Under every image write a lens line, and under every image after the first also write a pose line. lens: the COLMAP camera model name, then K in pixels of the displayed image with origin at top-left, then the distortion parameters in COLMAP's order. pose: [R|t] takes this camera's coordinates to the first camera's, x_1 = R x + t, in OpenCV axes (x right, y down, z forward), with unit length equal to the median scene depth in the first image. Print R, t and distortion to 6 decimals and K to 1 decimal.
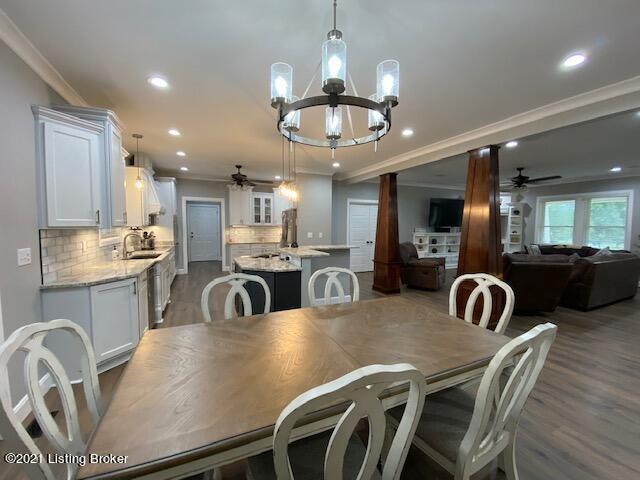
lens RADIAL K [[257.2, 0, 320.0], [0, 257.2, 240.0], [0, 0, 1]] dist [0.014321, -0.021315]
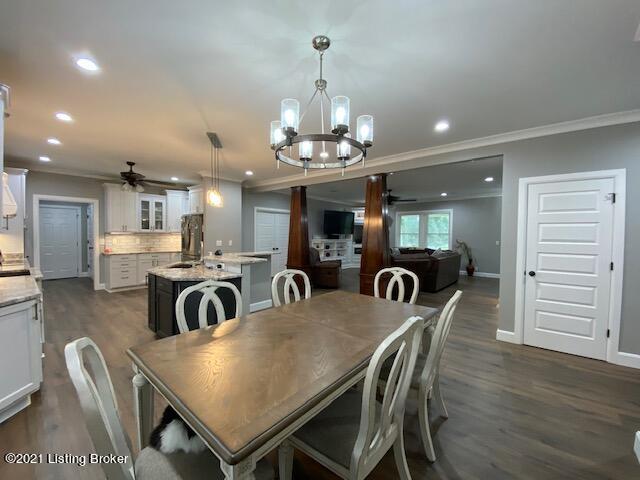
lens RADIAL K [[257.2, 0, 320.0], [0, 257.2, 240.0], [0, 0, 1]] dist [0.014321, -0.021315]
pose [[0.900271, -0.009564, 0.435226, -0.124077], [0.022089, 0.999474, -0.023728, 0.002191], [-0.434770, 0.030976, 0.900009, -0.030095]]
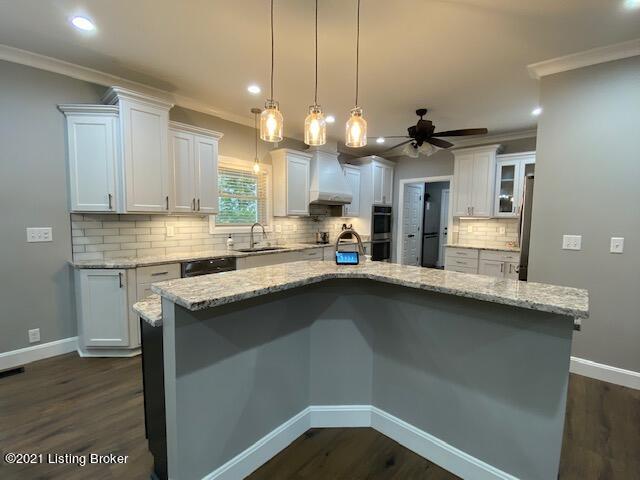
lens RADIAL K [[288.4, 0, 322.0], [0, 288.4, 241.7], [0, 0, 1]] dist [-0.002325, -0.001065]
pose [[0.403891, 0.074799, -0.911744, 0.203192], [-0.061822, 0.996605, 0.054374, -0.019334], [0.912716, 0.034404, 0.407144, 0.544286]]
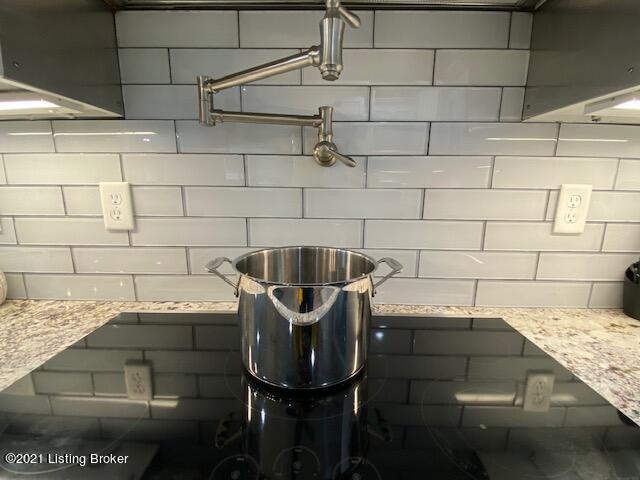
lens RADIAL K [[288.4, 0, 322.0], [0, 288.4, 241.7], [0, 0, 1]] dist [-0.002325, -0.001065]
pose [[-0.431256, 0.179352, -0.884224, -0.532200], [-0.067761, 0.970836, 0.229968, -0.027811], [0.899682, 0.159091, -0.406526, 0.947246]]
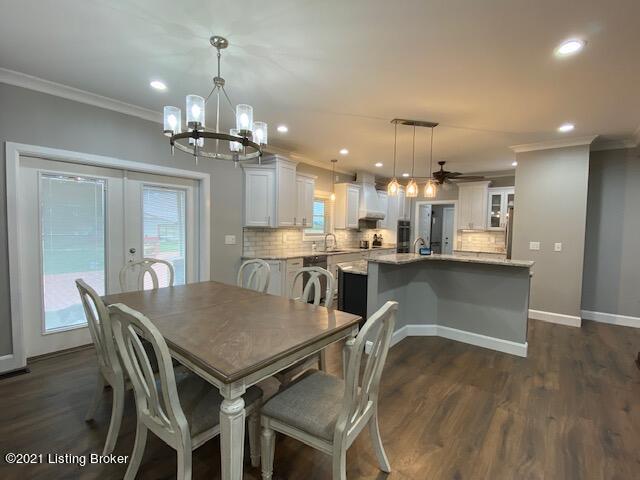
lens RADIAL K [[287.0, 0, 320.0], [0, 287.0, 240.0], [0, 0, 1]] dist [0.001083, -0.000036]
pose [[0.434704, 0.040776, -0.899650, 0.403844], [-0.067493, 0.997640, 0.012606, -0.004229], [0.898041, 0.055240, 0.436431, 0.205774]]
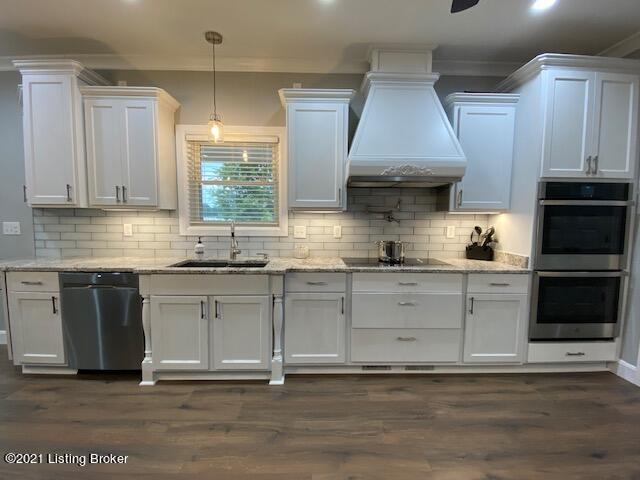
lens RADIAL K [[288.4, 0, 322.0], [0, 288.4, 241.7], [0, 0, 1]] dist [-0.002325, -0.001065]
pose [[-0.400571, 0.063796, -0.914042, -0.151545], [-0.066019, 0.992971, 0.098238, -0.037816], [0.913884, 0.099695, -0.393543, 0.984739]]
